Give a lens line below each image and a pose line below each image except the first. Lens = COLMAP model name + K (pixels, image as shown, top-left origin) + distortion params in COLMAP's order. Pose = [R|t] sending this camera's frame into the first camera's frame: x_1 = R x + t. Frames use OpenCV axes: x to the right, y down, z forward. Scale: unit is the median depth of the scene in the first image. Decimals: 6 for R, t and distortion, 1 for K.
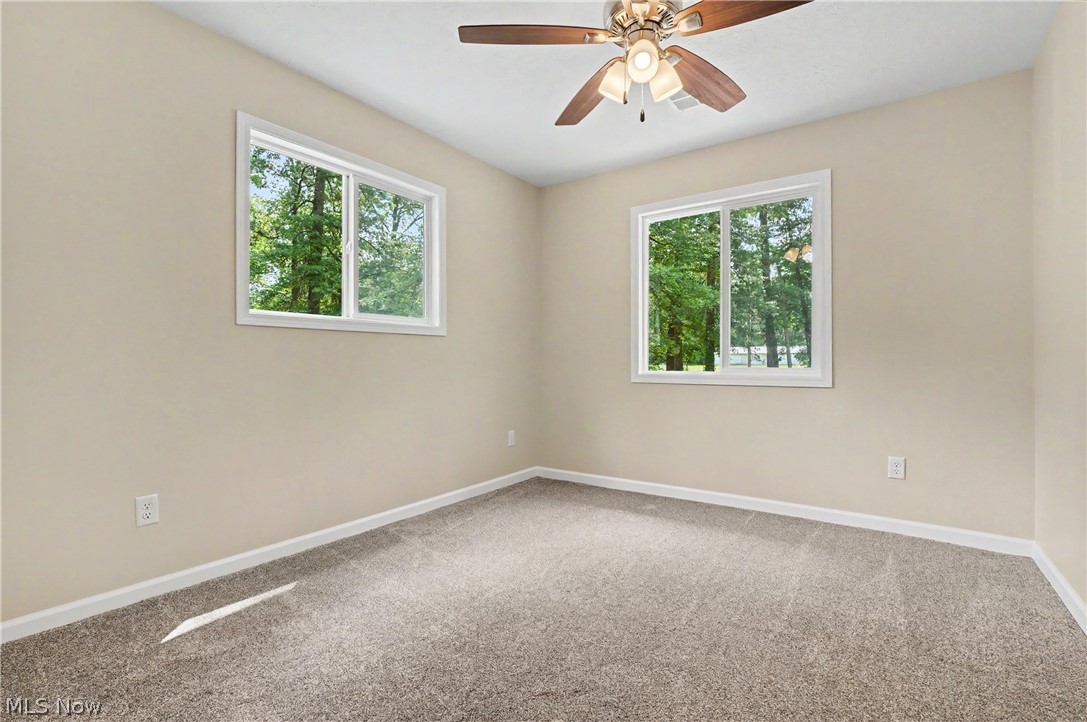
lens RADIAL K [[494.9, 0, 542.8], [0, 494.9, 363.4], [0, 0, 1]] dist [-0.011068, 0.001344]
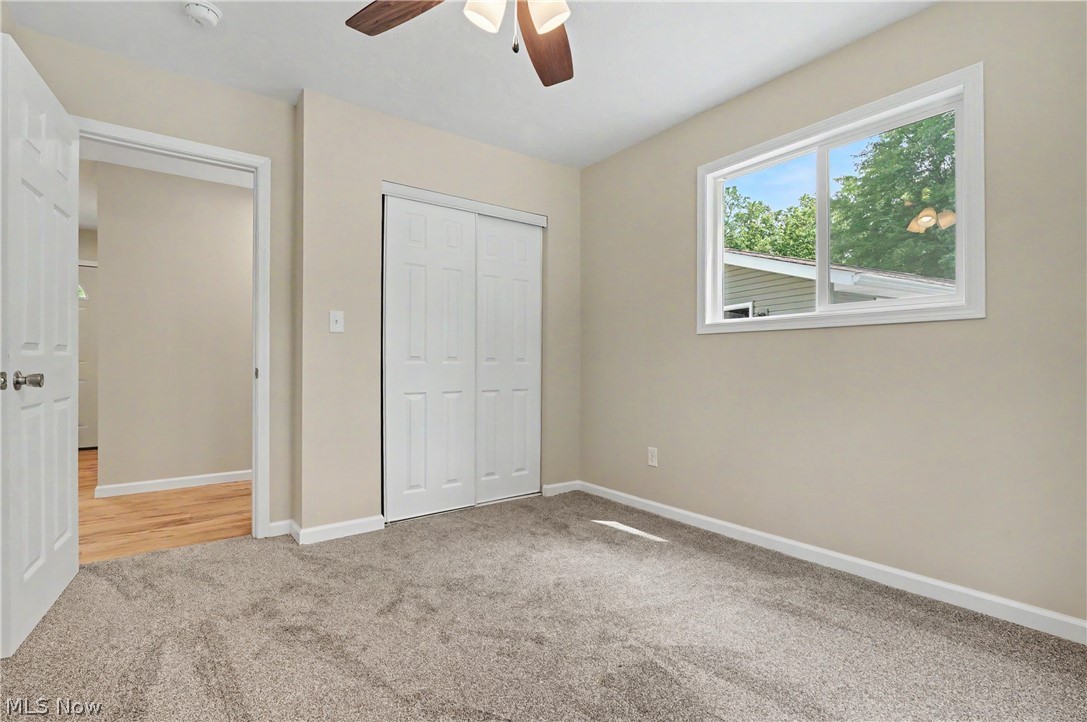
lens RADIAL K [[494.9, 0, 542.4], [0, 494.9, 365.5], [0, 0, 1]] dist [-0.011068, 0.001344]
pose [[-0.294025, 0.008600, -0.955759, 0.775903], [0.000966, 0.999962, 0.008700, -0.010849], [0.955797, 0.001635, -0.294022, 1.054392]]
